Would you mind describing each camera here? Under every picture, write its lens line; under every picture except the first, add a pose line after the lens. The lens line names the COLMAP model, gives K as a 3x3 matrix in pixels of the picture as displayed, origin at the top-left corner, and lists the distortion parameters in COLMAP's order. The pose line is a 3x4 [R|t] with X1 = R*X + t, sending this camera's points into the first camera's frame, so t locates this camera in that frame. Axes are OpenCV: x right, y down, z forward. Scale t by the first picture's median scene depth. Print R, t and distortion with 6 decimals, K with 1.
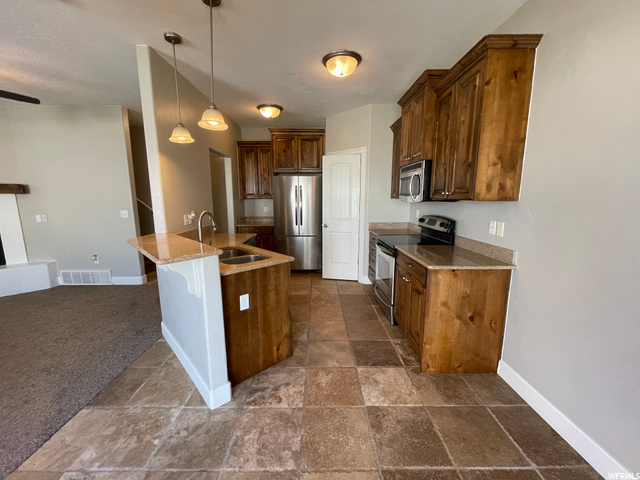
lens RADIAL K [[259.2, 0, 318.0], [0, 259.2, 239.0], [0, 0, 1]] dist [-0.002121, 0.000119]
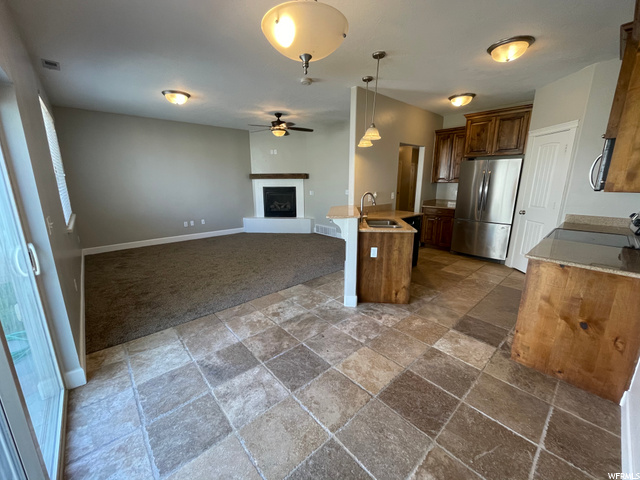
lens RADIAL K [[259.2, 0, 318.0], [0, 259.2, 239.0], [0, 0, 1]] dist [-0.002121, 0.000119]
pose [[0.657023, 0.170378, -0.734365, 0.564787], [-0.119190, 0.985351, 0.121971, 0.015058], [0.744389, 0.007392, 0.667705, -0.256702]]
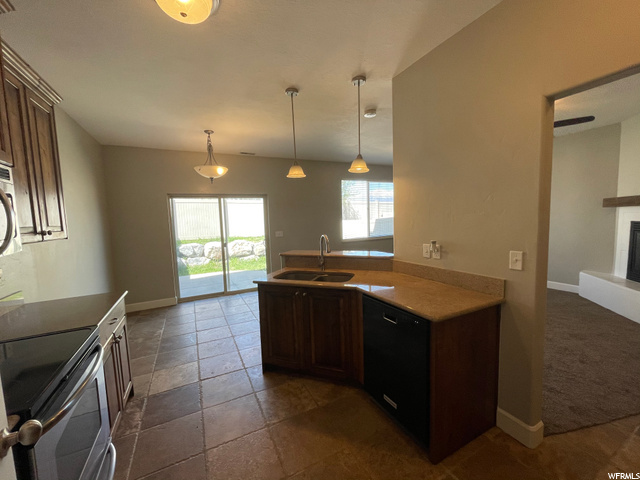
lens RADIAL K [[259.2, 0, 318.0], [0, 259.2, 239.0], [0, 0, 1]] dist [-0.002121, 0.000119]
pose [[-0.896696, 0.072456, -0.436676, 0.132902], [-0.032439, 0.973103, 0.228077, -0.378555], [0.441456, 0.218681, -0.870227, 2.106713]]
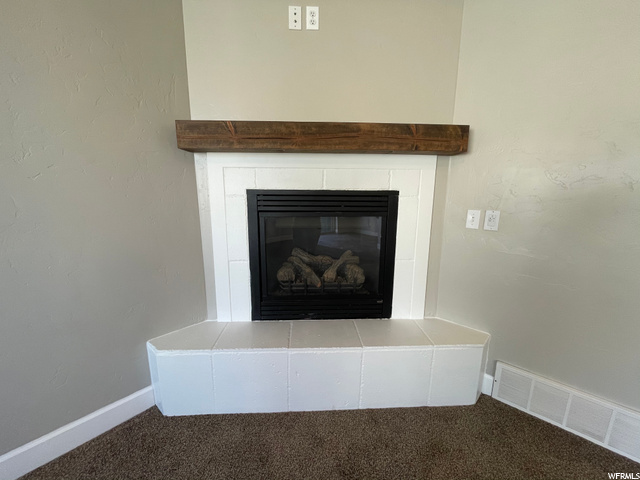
lens RADIAL K [[259.2, 0, 318.0], [0, 259.2, 239.0], [0, 0, 1]] dist [-0.002121, 0.000119]
pose [[0.731451, 0.128937, -0.669593, -1.902182], [-0.114264, 0.991252, 0.066055, -0.094394], [0.672252, 0.028195, 0.739785, 1.087205]]
